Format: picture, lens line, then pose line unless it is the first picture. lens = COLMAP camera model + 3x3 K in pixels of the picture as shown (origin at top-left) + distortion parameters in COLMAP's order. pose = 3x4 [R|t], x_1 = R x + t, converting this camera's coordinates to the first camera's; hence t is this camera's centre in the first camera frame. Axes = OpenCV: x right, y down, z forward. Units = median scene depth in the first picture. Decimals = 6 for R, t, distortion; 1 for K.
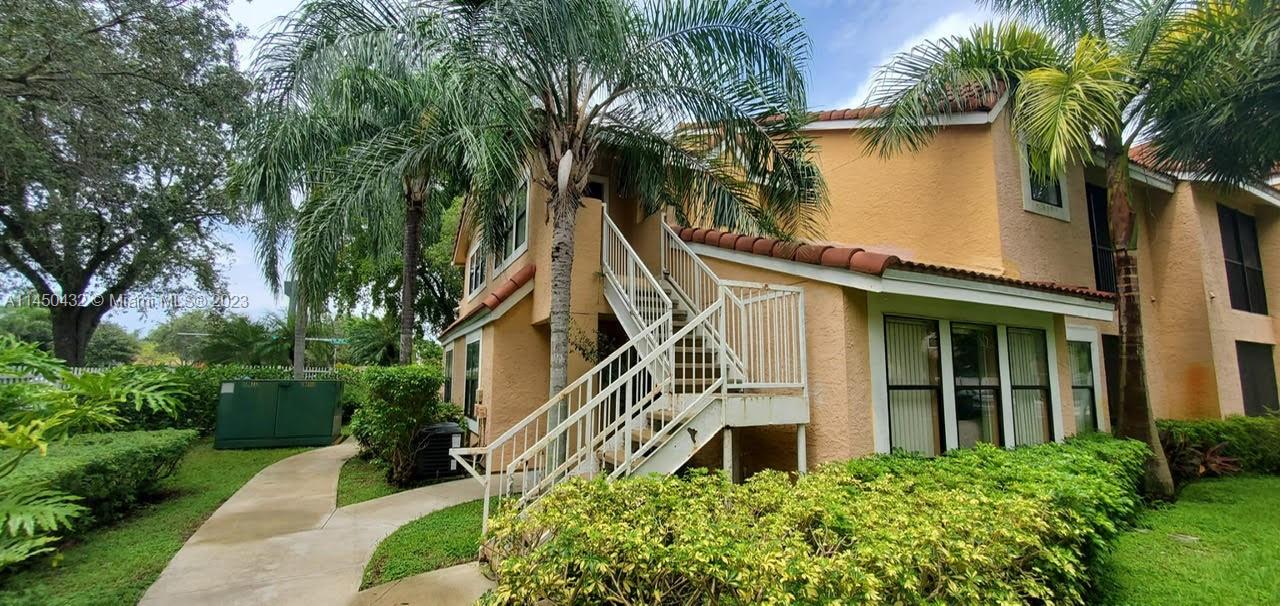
lens RADIAL K [[510.0, 0, 640.1], [0, 510.0, 308.0], [0, 0, 1]] dist [0.002452, 0.000028]
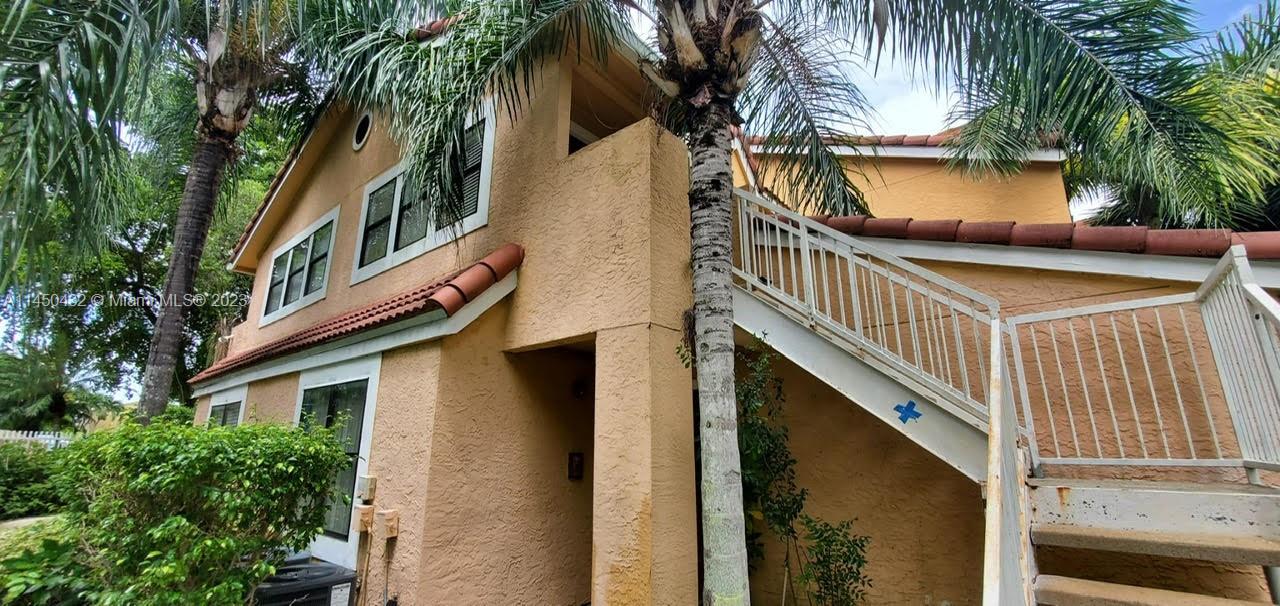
lens RADIAL K [[510.0, 0, 642.2], [0, 510.0, 303.3], [0, 0, 1]] dist [0.002452, 0.000028]
pose [[0.909447, 0.103654, 0.402693, -0.308027], [-0.046814, 0.987798, -0.148537, 0.056787], [-0.413176, 0.116235, 0.903203, 0.440267]]
